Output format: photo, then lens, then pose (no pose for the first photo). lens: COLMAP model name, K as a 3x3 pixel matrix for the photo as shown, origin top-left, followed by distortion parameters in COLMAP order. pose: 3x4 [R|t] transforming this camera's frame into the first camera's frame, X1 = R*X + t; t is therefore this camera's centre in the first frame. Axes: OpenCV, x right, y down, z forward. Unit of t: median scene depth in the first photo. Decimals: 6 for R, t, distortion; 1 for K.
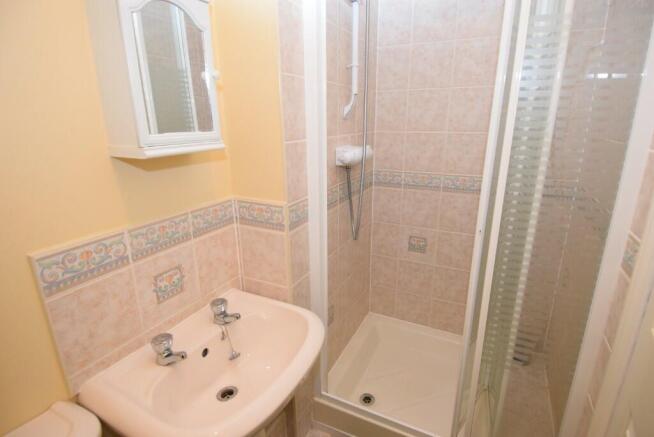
lens RADIAL K [[342.2, 0, 328.2], [0, 342.2, 217.0], [0, 0, 1]] dist [-0.021532, -0.000477]
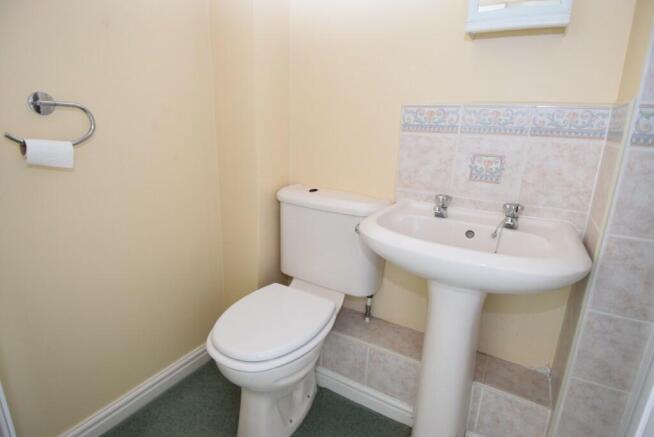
lens RADIAL K [[342.2, 0, 327.1], [0, 342.2, 219.2], [0, 0, 1]] dist [-0.021532, -0.000477]
pose [[-0.078644, 0.276440, -0.957808, 0.700196], [-0.310733, 0.906121, 0.287036, 0.197019], [0.947238, 0.320196, 0.014638, 0.572389]]
